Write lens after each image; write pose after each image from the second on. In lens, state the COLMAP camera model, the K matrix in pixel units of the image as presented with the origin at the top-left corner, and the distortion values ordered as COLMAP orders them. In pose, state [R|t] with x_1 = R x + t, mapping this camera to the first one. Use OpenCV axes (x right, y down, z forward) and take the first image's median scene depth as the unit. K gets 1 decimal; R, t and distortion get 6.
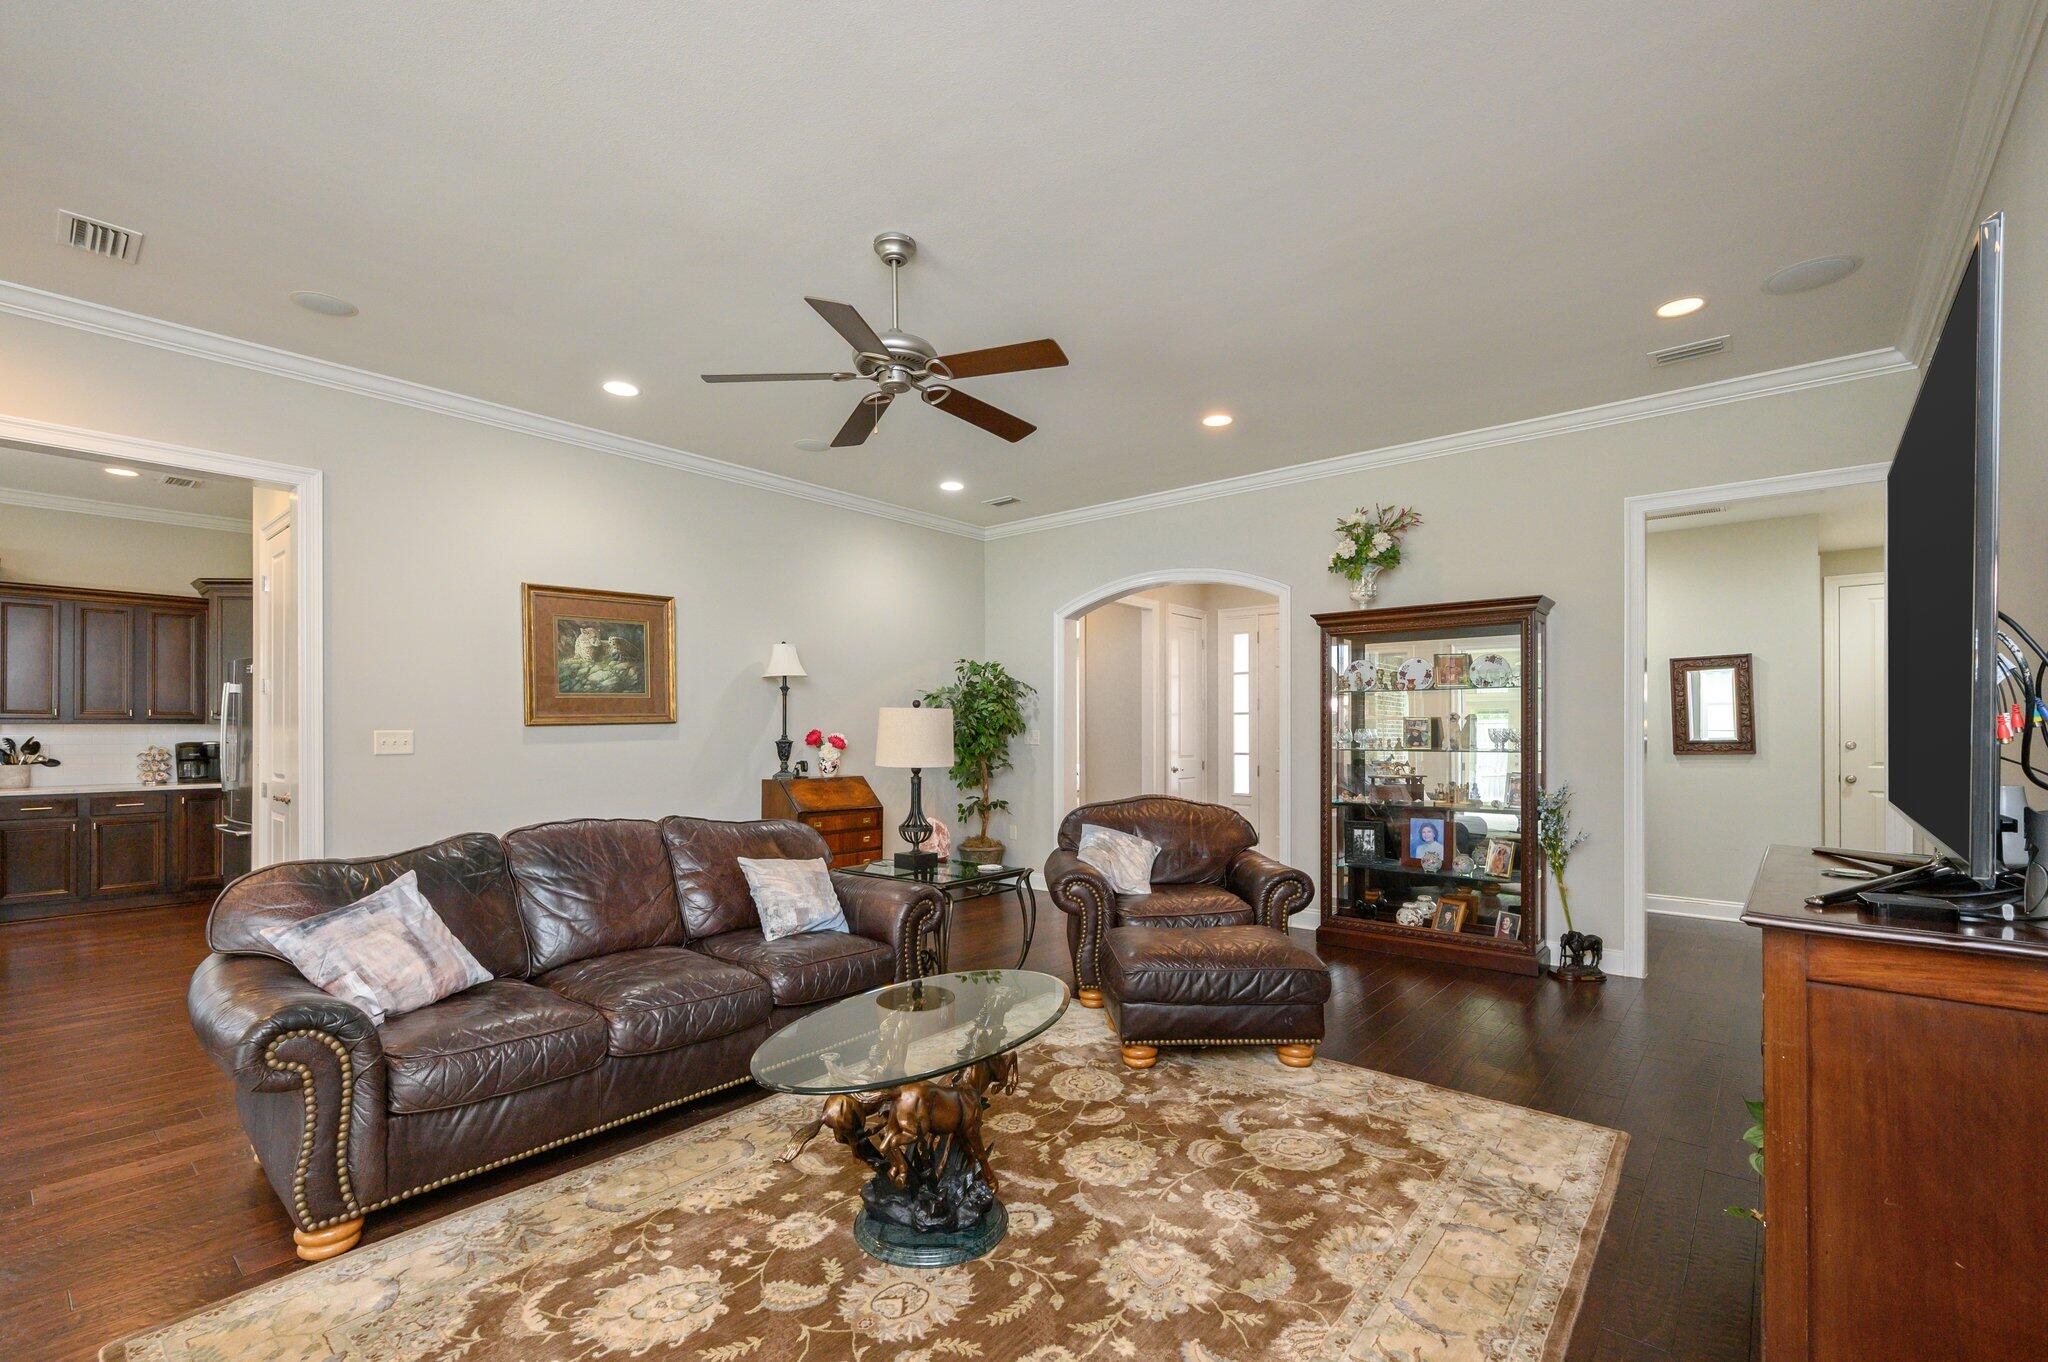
lens RADIAL K [[921.2, 0, 1000.8], [0, 921.2, 722.0], [0, 0, 1]] dist [-0.006056, -0.000854]
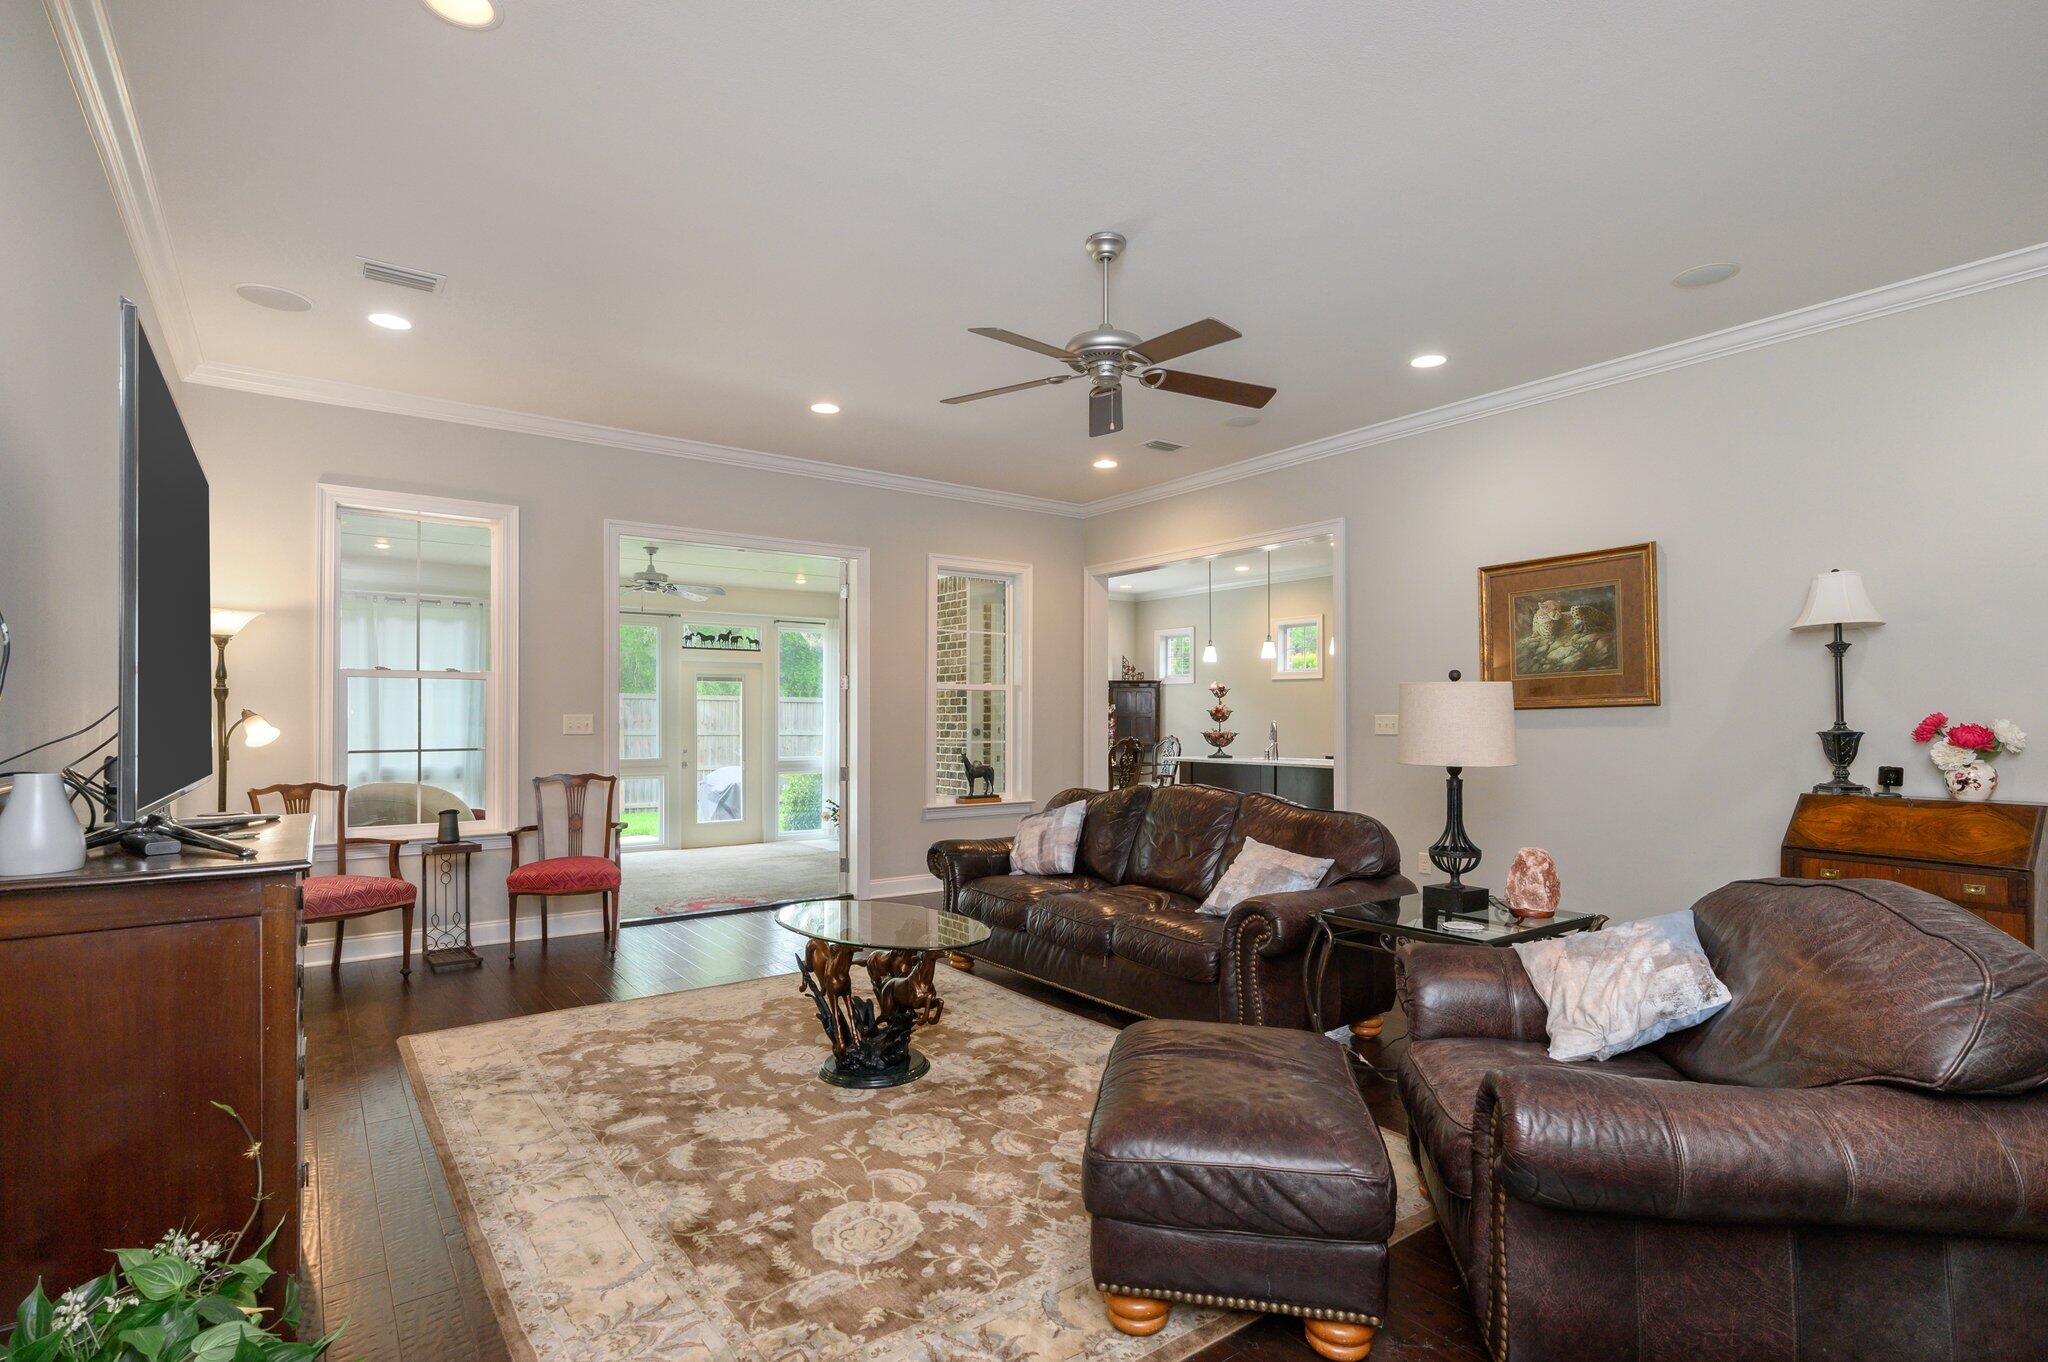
lens RADIAL K [[1003.2, 0, 1026.0], [0, 1003.2, 698.8], [0, 0, 1]] dist [0.000143, -0.000023]
pose [[-0.233994, -0.015467, -0.972115, 0.622477], [0.007262, 0.999818, -0.017655, 0.007333], [0.972211, -0.011191, -0.233839, 0.729749]]
